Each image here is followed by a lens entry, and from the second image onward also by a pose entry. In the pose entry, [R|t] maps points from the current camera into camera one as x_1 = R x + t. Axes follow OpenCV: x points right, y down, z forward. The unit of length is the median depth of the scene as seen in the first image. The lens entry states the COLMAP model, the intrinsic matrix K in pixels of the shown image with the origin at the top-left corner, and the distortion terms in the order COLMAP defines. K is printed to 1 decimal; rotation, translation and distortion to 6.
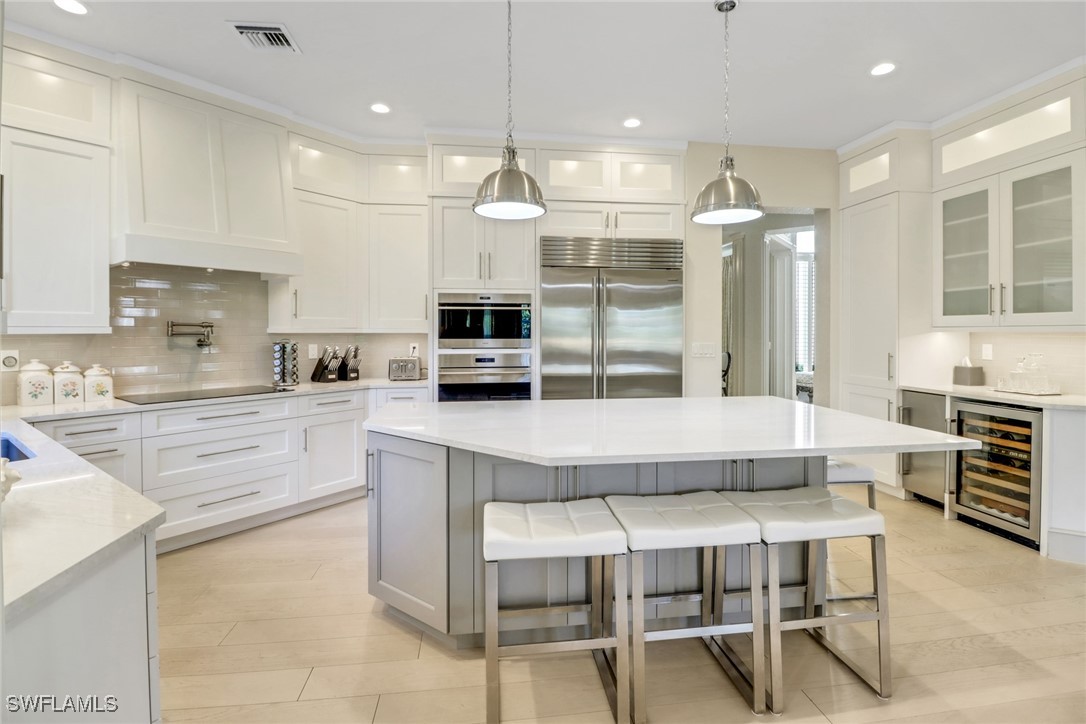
lens RADIAL K [[517.5, 0, 537.9], [0, 517.5, 337.2], [0, 0, 1]] dist [0.002661, -0.012766]
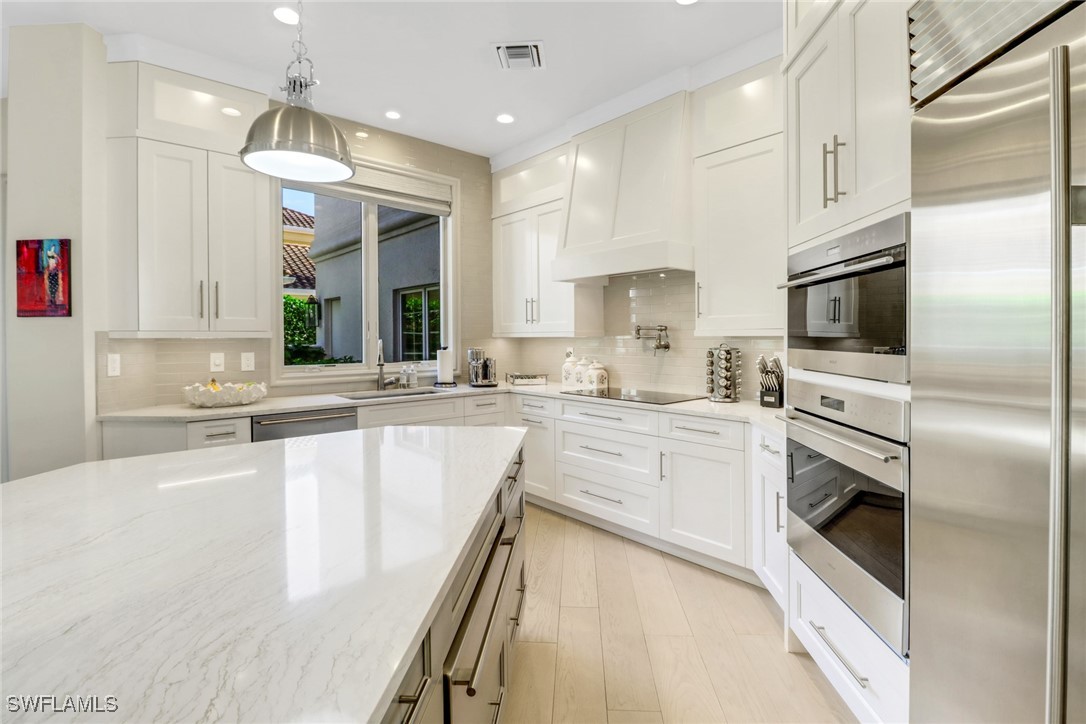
lens RADIAL K [[517.5, 0, 537.9], [0, 517.5, 337.2], [0, 0, 1]] dist [0.002661, -0.012766]
pose [[-0.204808, 0.002008, -0.978800, 0.361854], [-0.005112, 0.999982, 0.003121, -0.007597], [0.978789, 0.005643, -0.204794, 0.893264]]
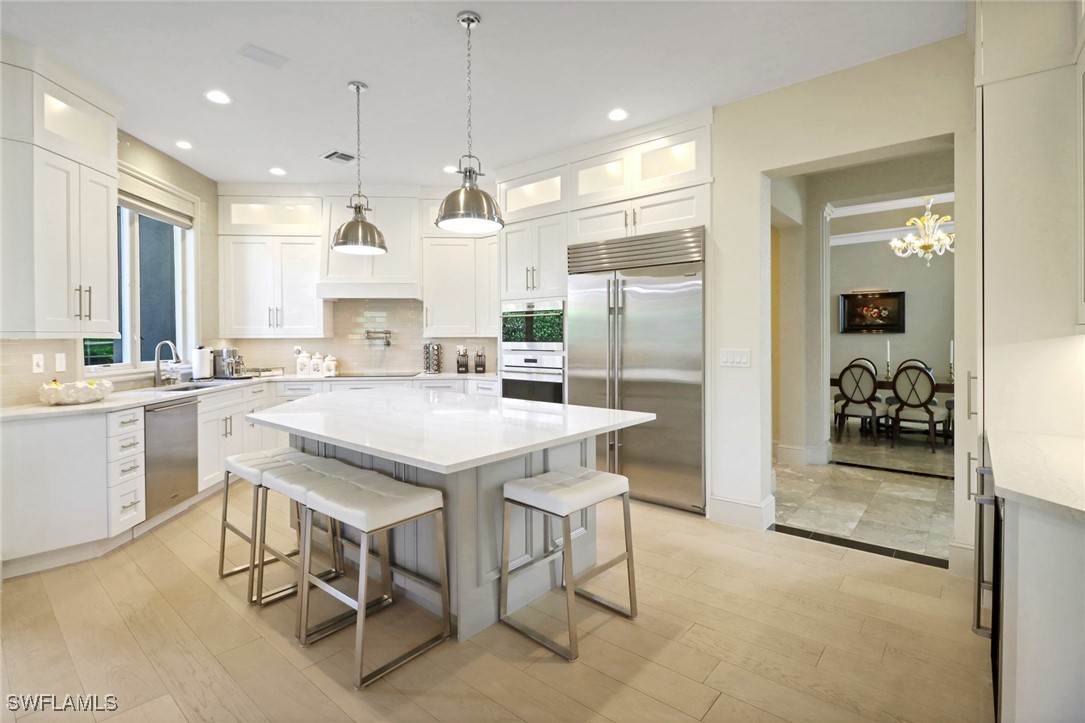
lens RADIAL K [[512.9, 0, 543.1], [0, 512.9, 338.2], [0, 0, 1]] dist [0.000080, -0.000032]
pose [[0.670909, -0.000674, -0.741540, 0.793116], [-0.003099, 0.999988, -0.003712, -0.001100], [0.741533, 0.004789, 0.670899, 0.269788]]
